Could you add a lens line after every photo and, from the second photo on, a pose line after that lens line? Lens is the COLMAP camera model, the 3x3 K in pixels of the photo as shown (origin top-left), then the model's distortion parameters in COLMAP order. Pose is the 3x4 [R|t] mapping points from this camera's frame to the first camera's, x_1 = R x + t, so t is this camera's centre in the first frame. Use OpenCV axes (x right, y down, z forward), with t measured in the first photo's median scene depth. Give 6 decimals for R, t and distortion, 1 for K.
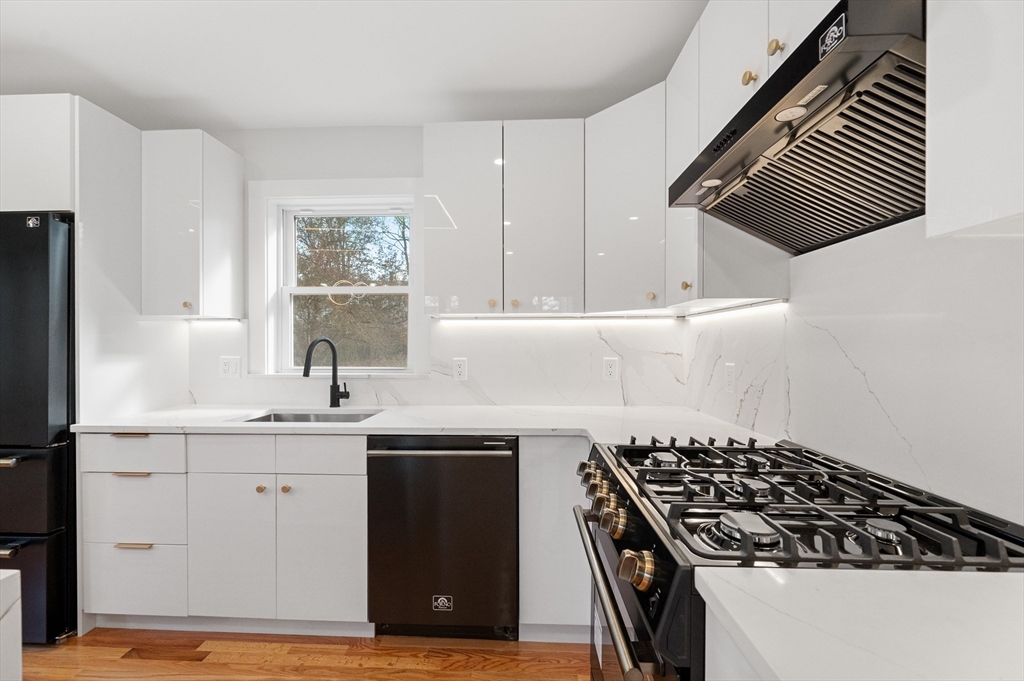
lens RADIAL K [[423.0, 0, 508.9], [0, 423.0, 344.1], [0, 0, 1]] dist [-0.001504, 0.000384]
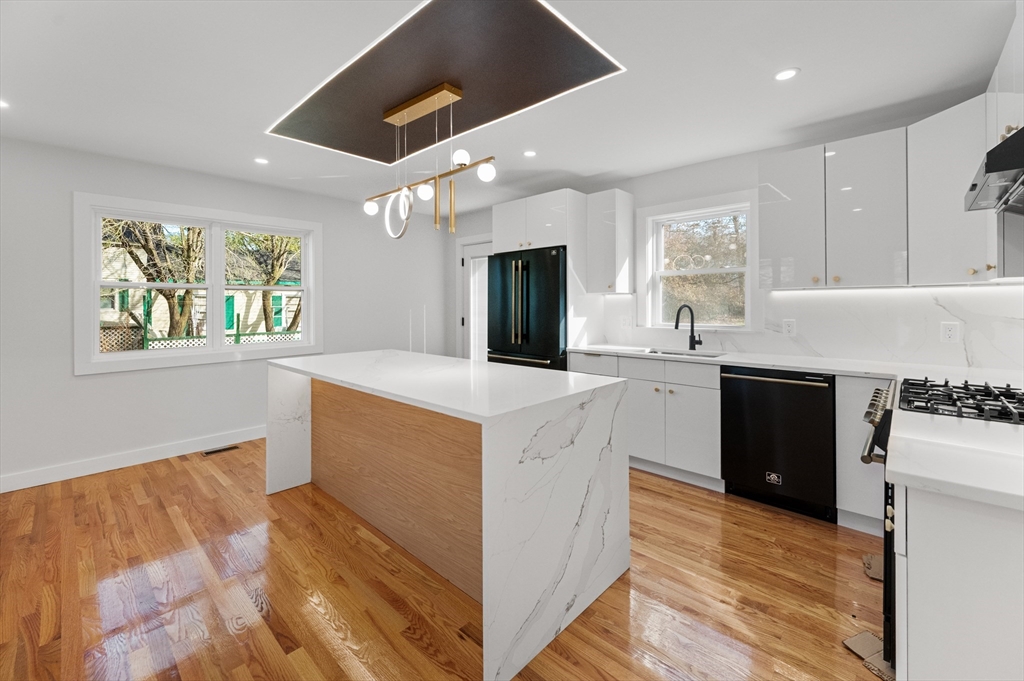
lens RADIAL K [[423.0, 0, 513.1], [0, 423.0, 304.0], [0, 0, 1]] dist [-0.001504, 0.000384]
pose [[0.753686, -0.003471, -0.657225, 0.125791], [0.003896, 0.999992, -0.000813, -0.021790], [0.657223, -0.001948, 0.753694, -0.693257]]
